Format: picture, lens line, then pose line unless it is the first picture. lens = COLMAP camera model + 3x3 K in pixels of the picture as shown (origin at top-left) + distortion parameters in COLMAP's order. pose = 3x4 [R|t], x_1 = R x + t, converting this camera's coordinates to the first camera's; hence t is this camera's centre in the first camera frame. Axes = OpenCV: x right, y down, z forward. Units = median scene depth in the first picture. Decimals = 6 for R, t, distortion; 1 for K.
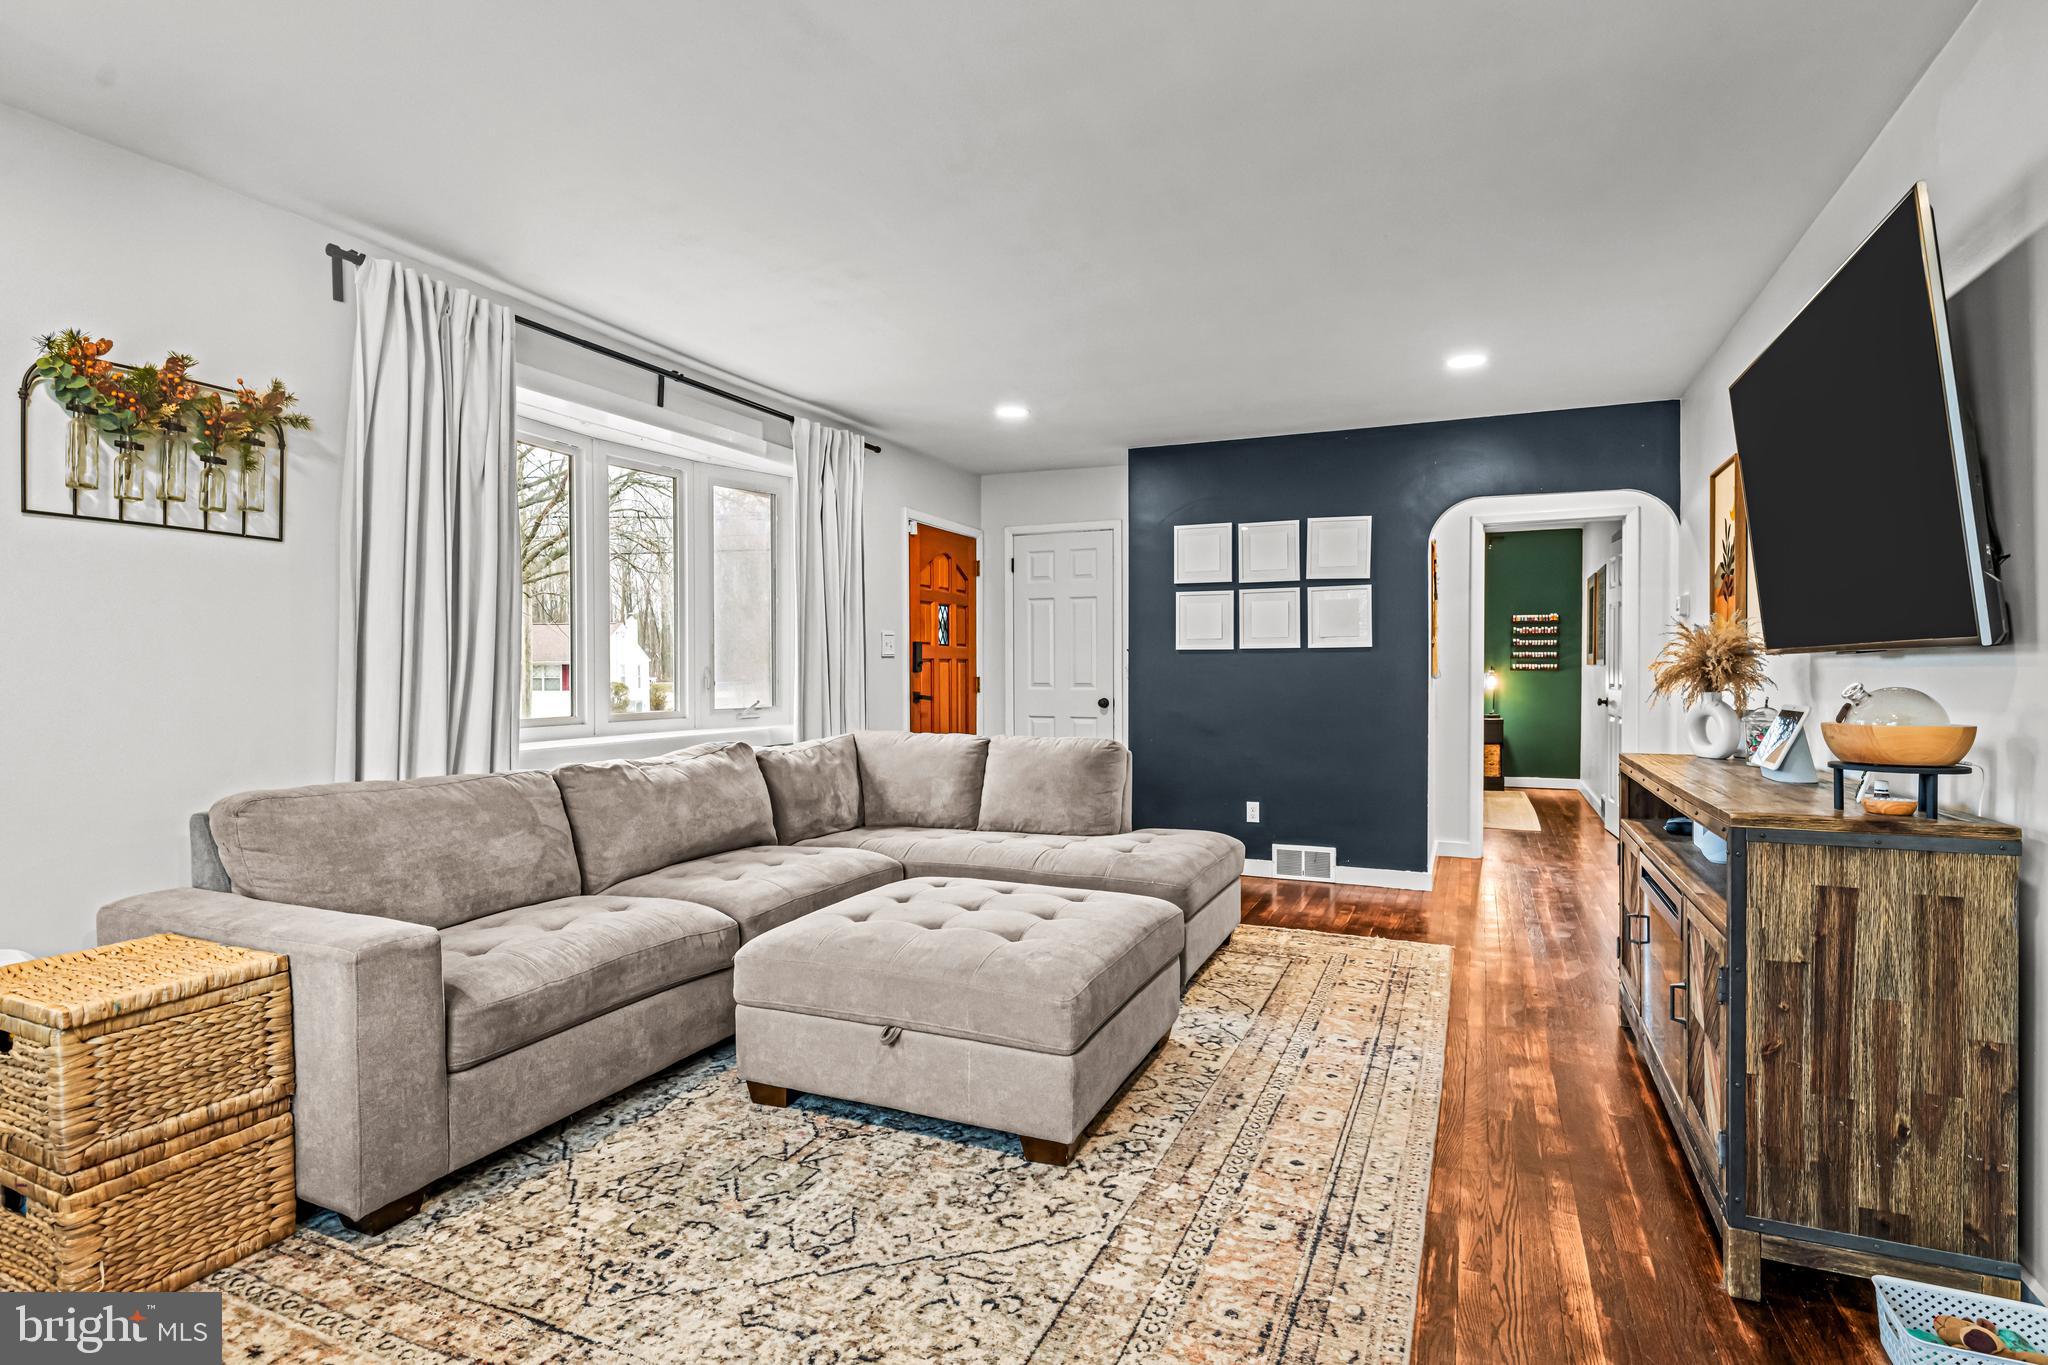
lens RADIAL K [[1014.9, 0, 1024.0], [0, 1014.9, 682.5], [0, 0, 1]] dist [0.001348, -0.000482]
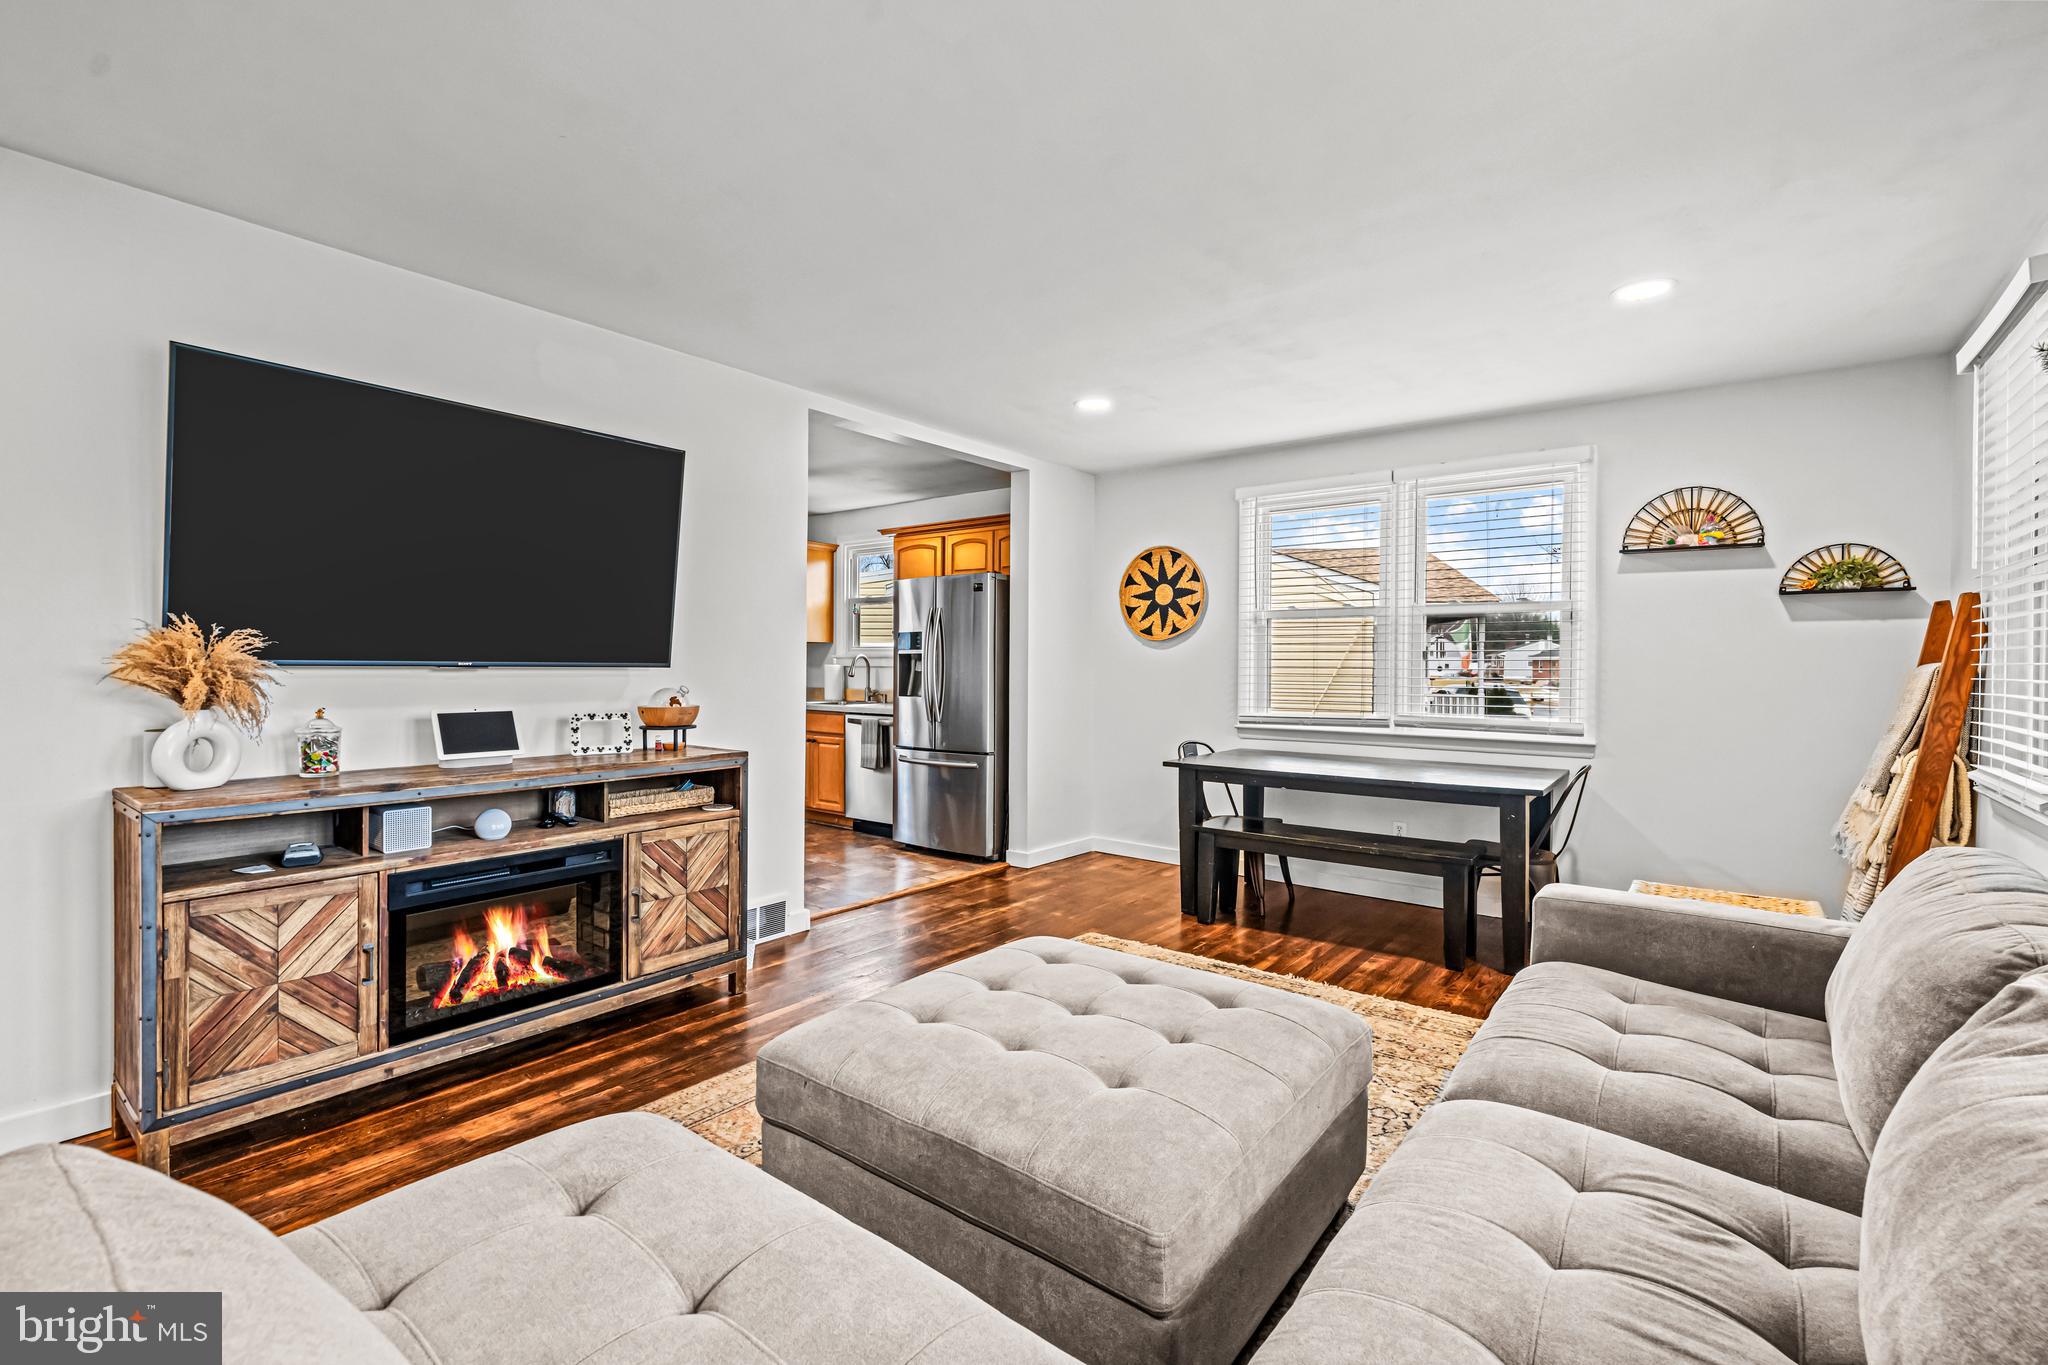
lens RADIAL K [[906.6, 0, 1013.4], [0, 906.6, 674.0], [0, 0, 1]] dist [0.000163, -0.000133]
pose [[-0.968316, -0.007441, 0.249618, -0.184281], [-0.002209, 0.999772, 0.021232, -0.044614], [-0.249719, 0.020008, -0.968112, 1.822626]]
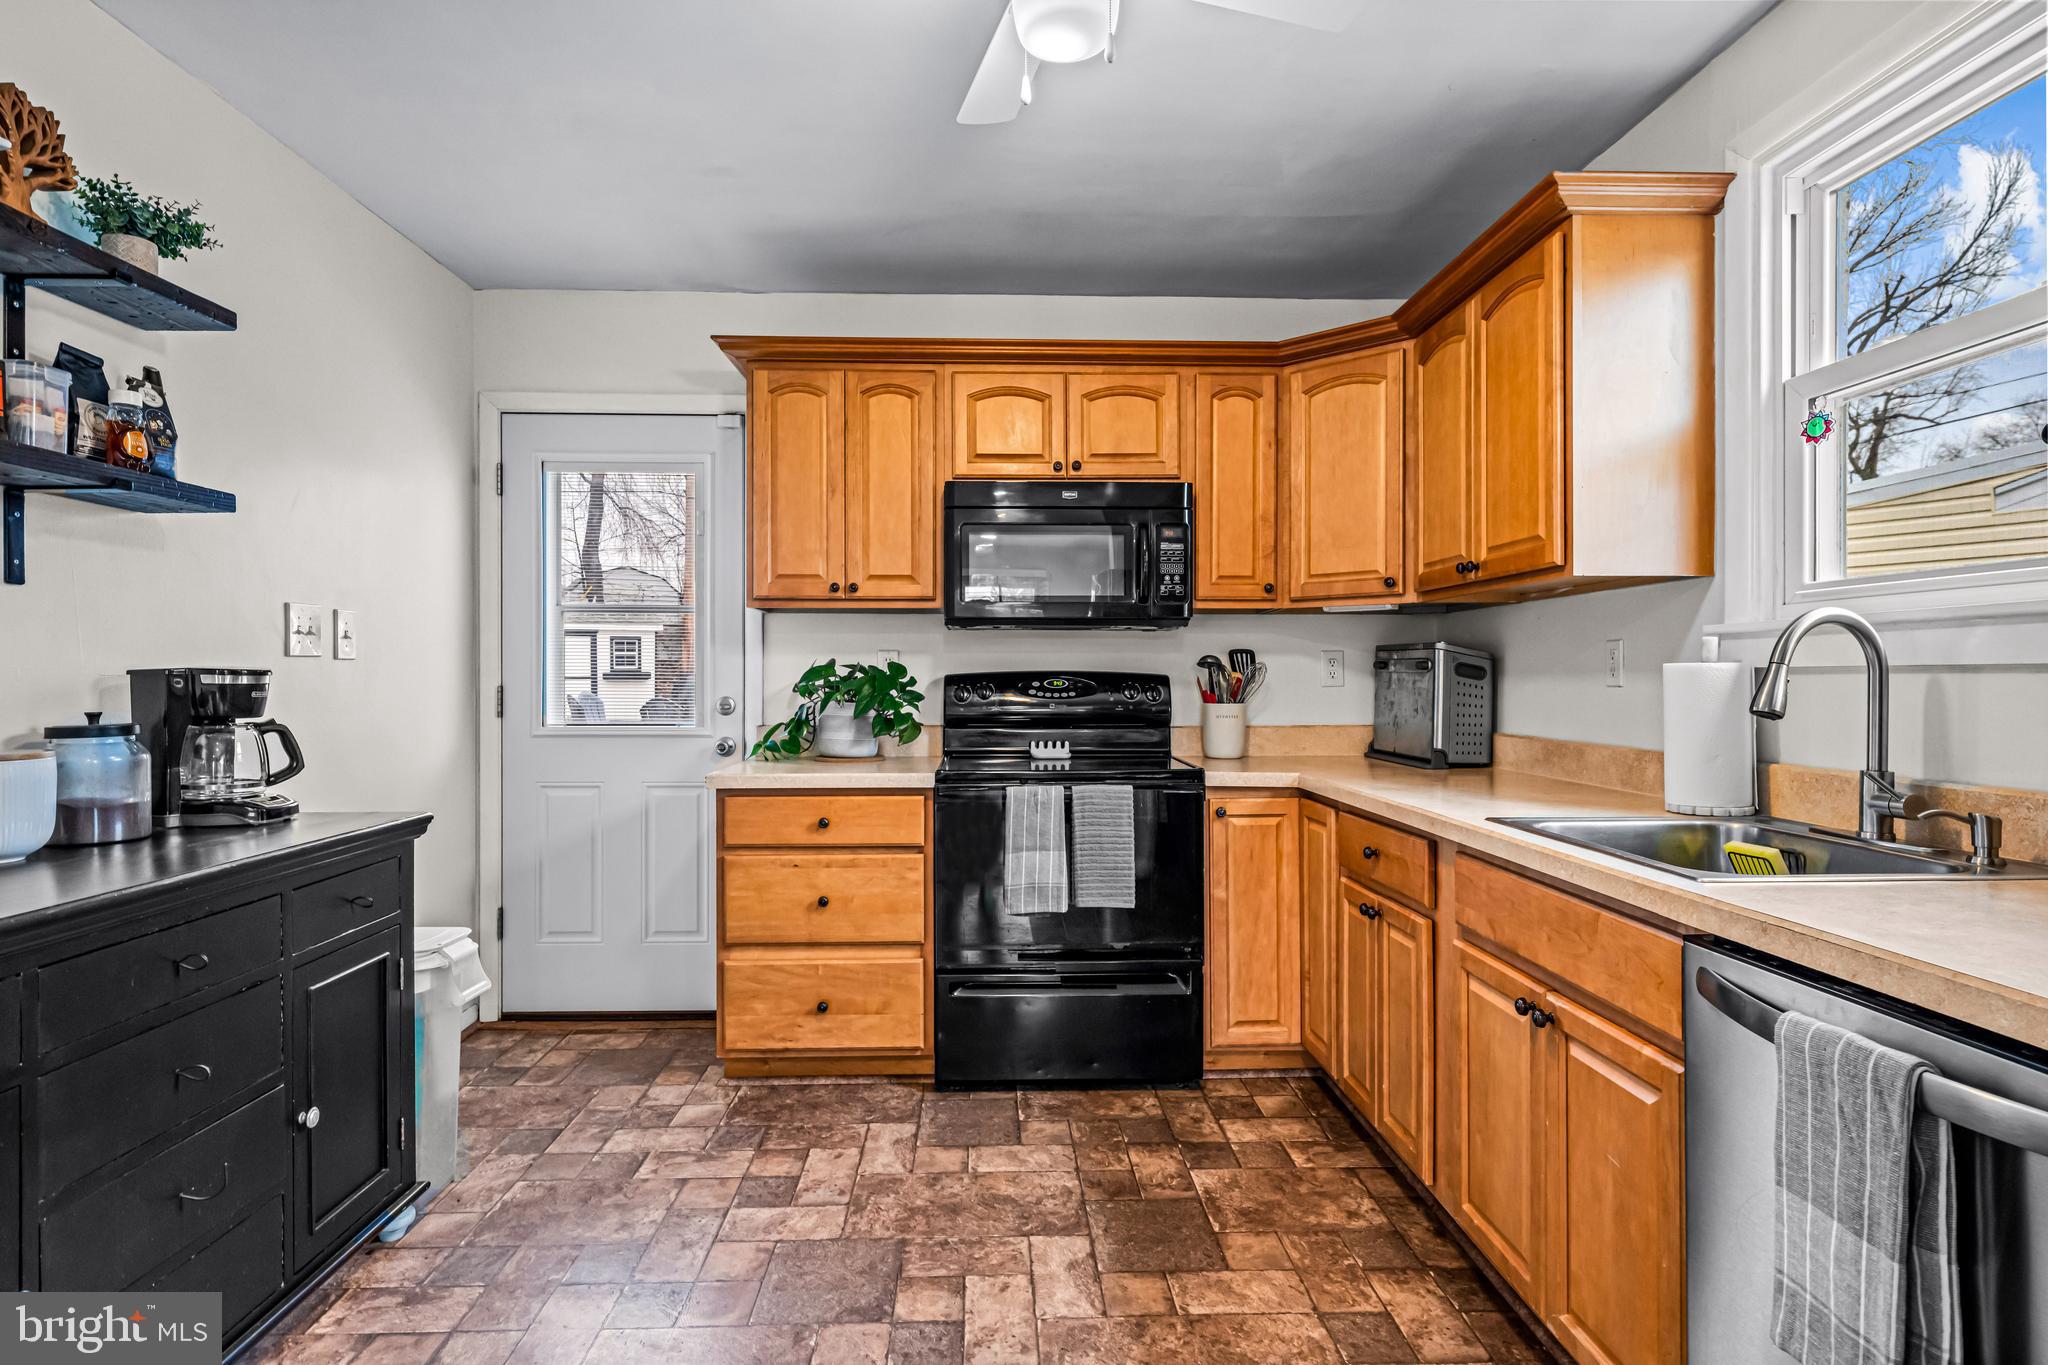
lens RADIAL K [[1093.9, 0, 1021.8], [0, 1093.9, 679.2], [0, 0, 1]] dist [0.003729, -0.001049]
pose [[-0.438024, 0.000520, 0.898963, 0.540075], [0.012948, 0.999900, 0.005730, -0.012558], [-0.898870, 0.014150, -0.437987, 0.070040]]
